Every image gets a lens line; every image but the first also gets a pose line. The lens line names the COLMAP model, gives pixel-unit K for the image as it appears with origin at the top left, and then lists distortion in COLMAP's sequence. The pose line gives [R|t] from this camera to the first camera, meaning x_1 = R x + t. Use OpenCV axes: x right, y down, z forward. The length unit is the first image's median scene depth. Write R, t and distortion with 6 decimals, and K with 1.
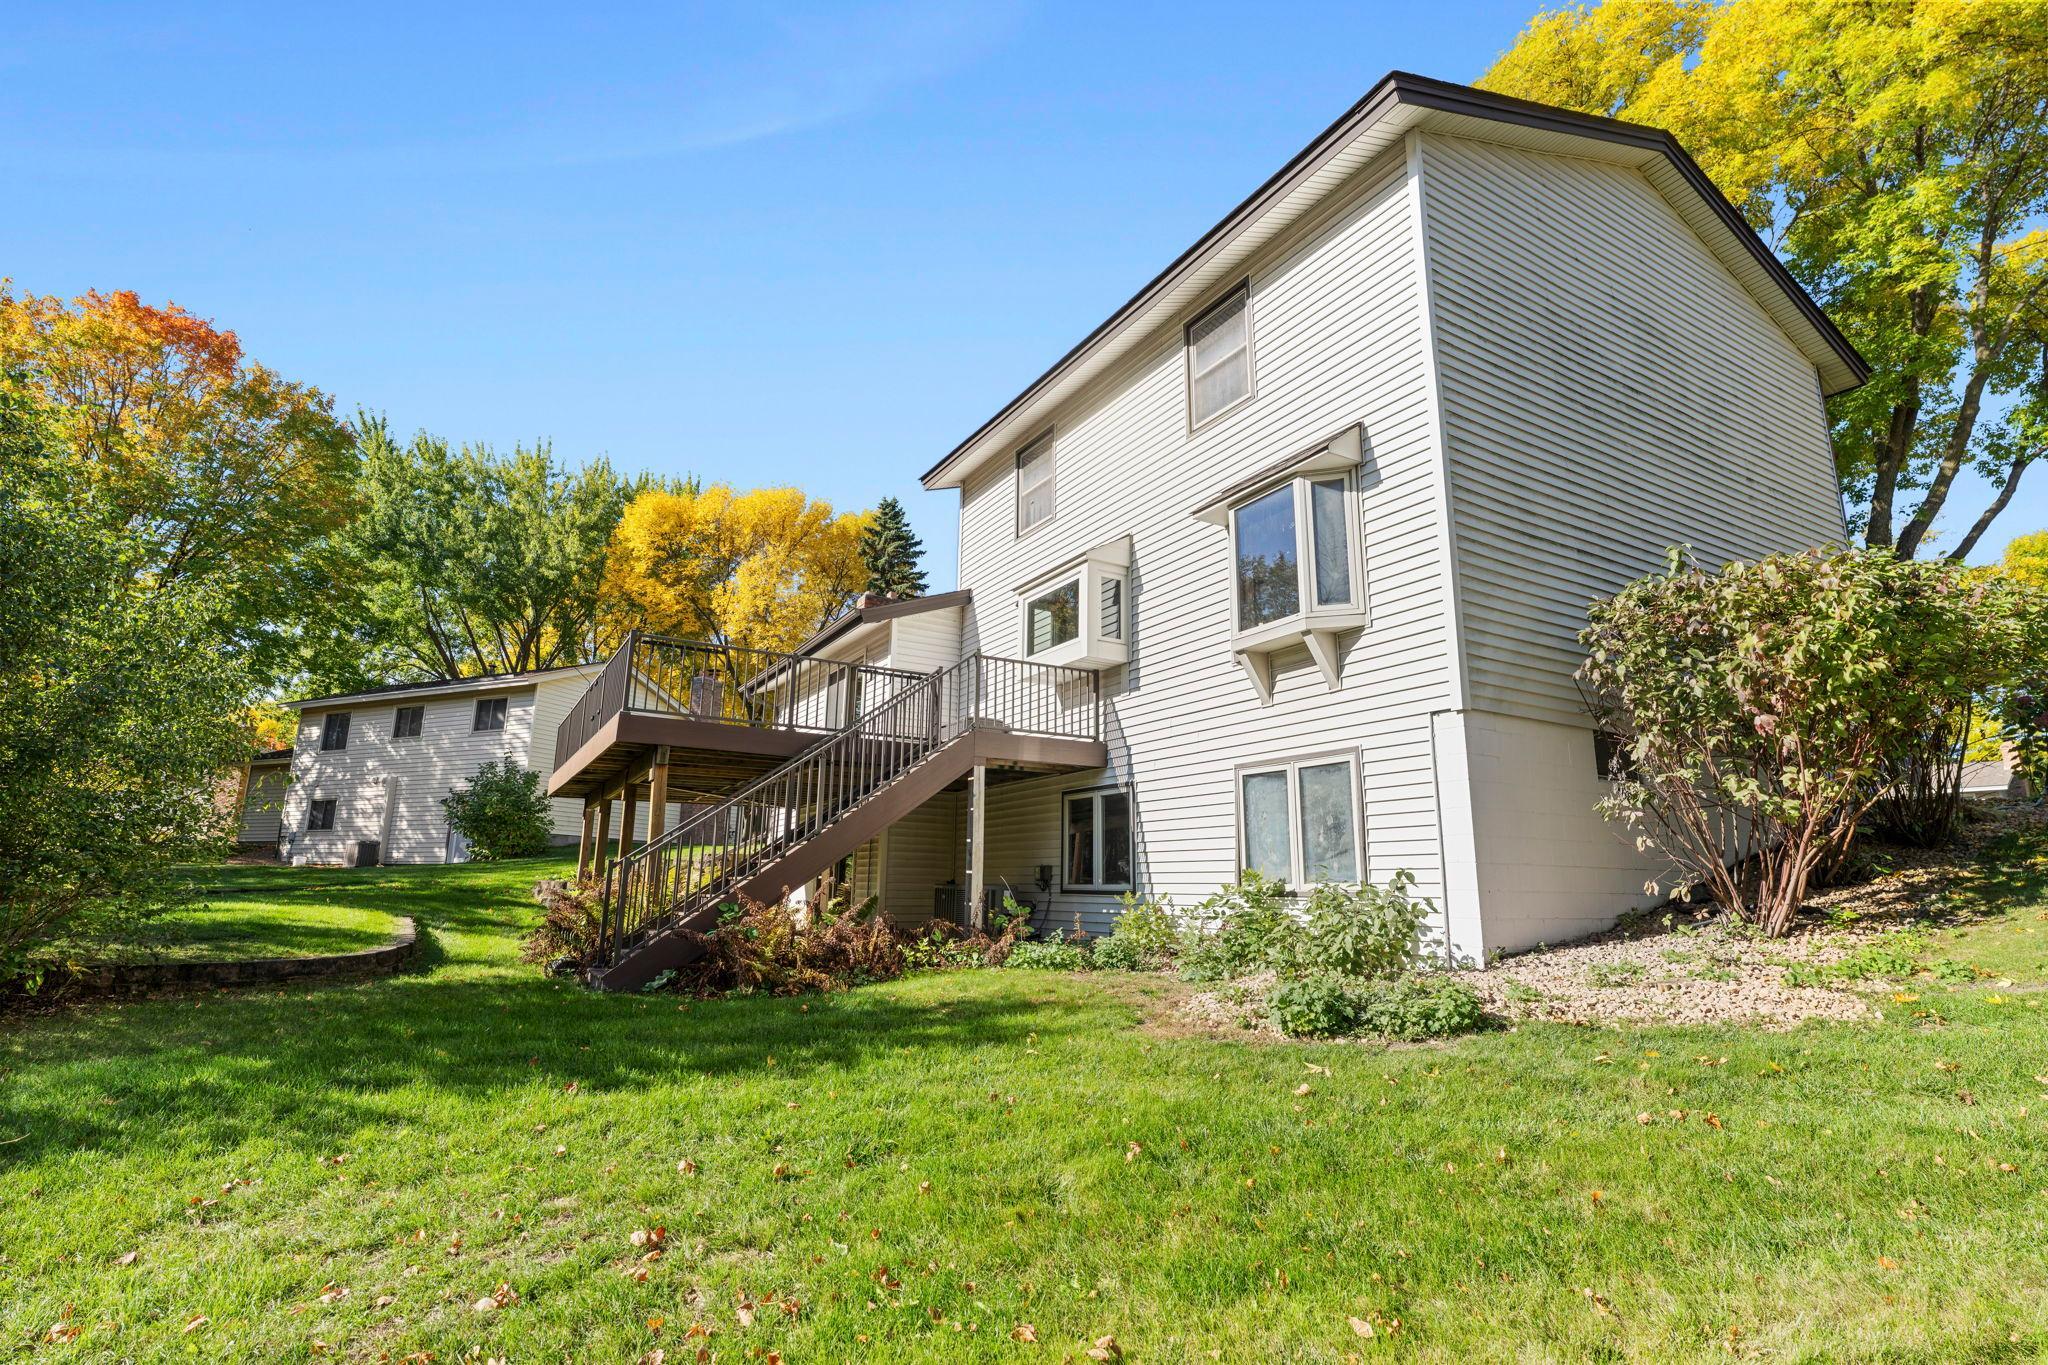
lens RADIAL K [[971.9, 0, 1024.0], [0, 971.9, 682.5], [0, 0, 1]] dist [0.001063, 0.000310]
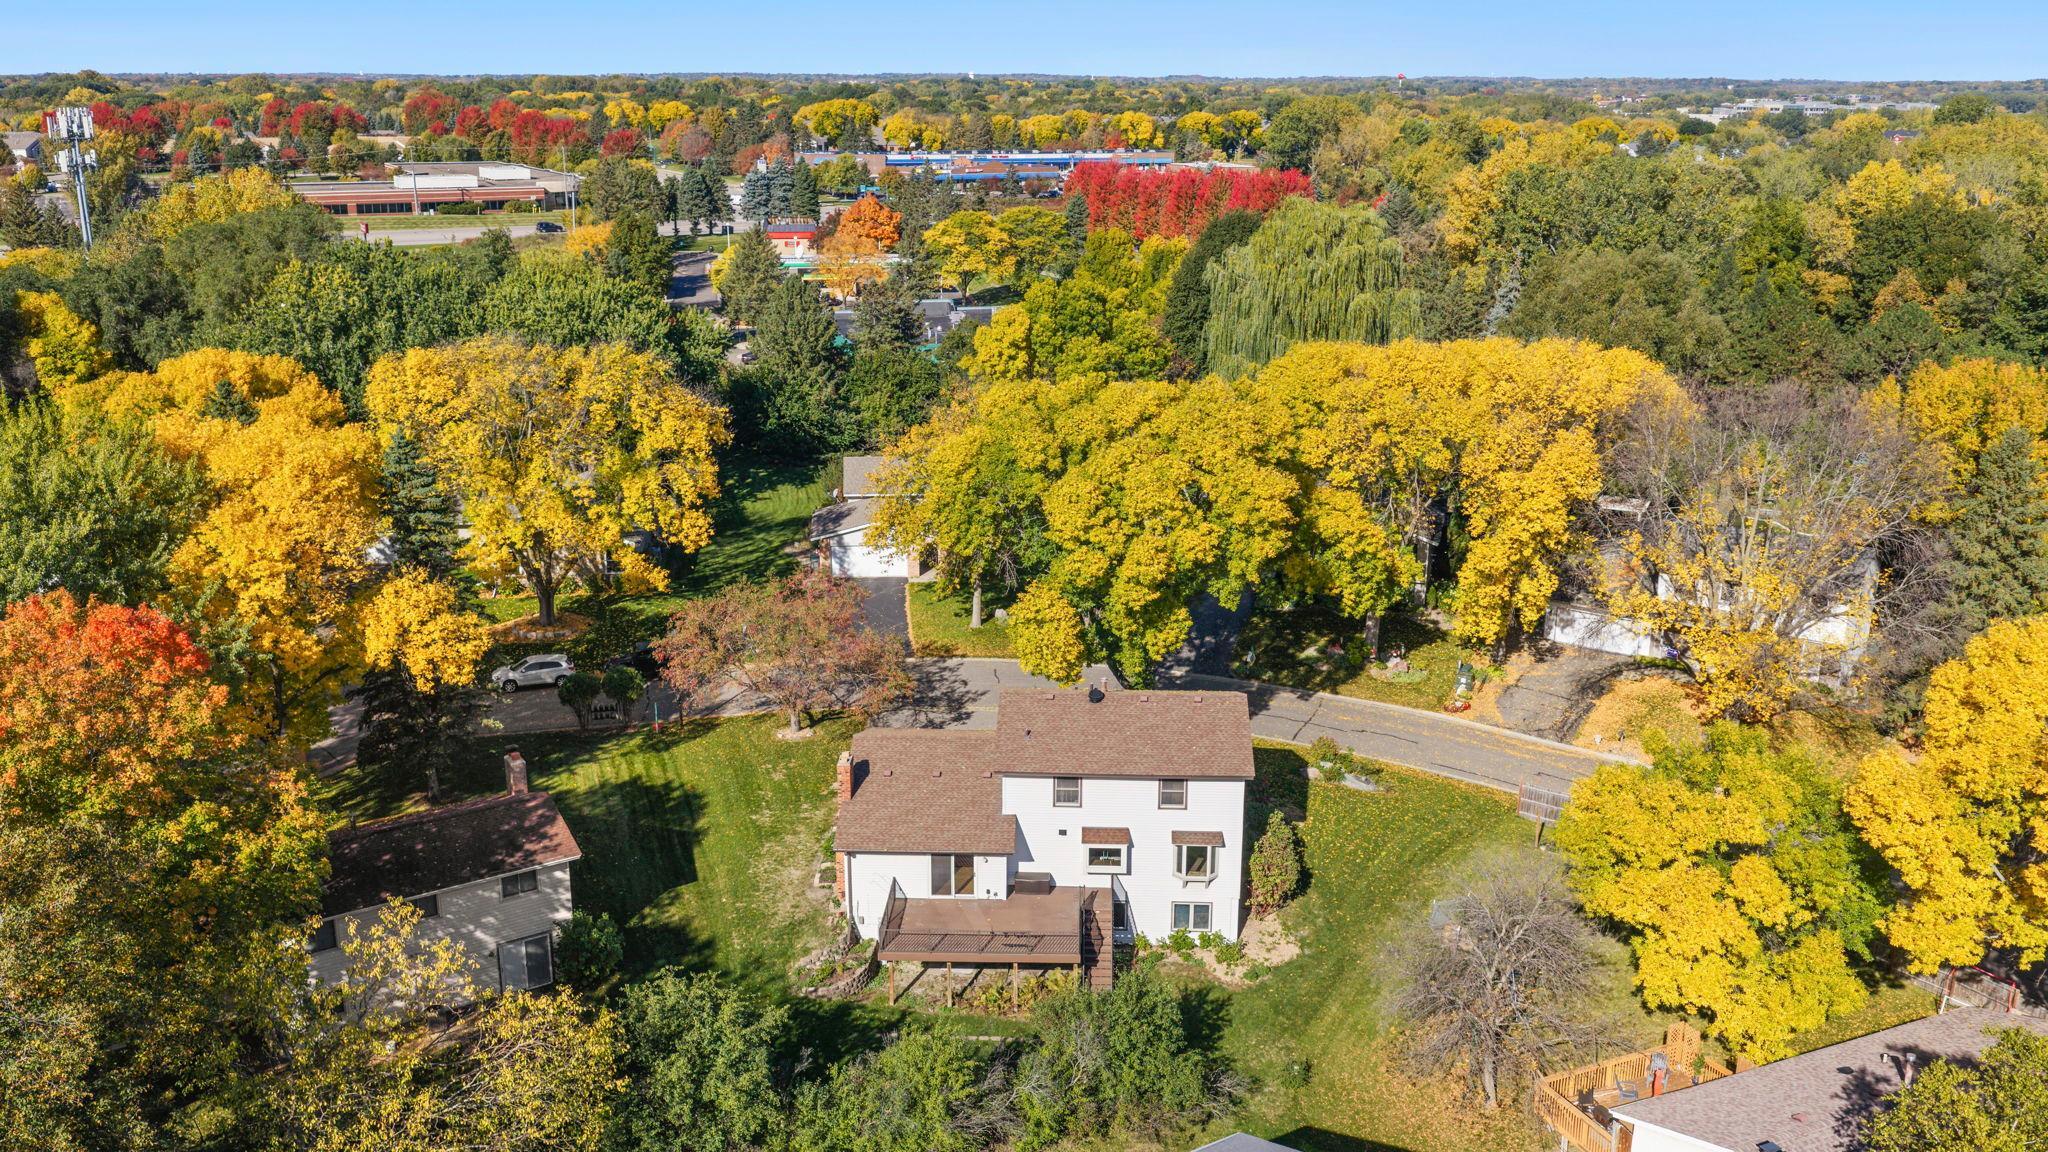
lens RADIAL K [[1681.3, 0, 1024.0], [0, 1681.3, 576.0], [0, 0, 1]] dist [0.013691, -0.046710]
pose [[0.532149, -0.235209, 0.813323, -3.100719], [-0.180004, 0.907242, 0.380145, -2.090846], [-0.827295, -0.348695, 0.440449, -0.594072]]
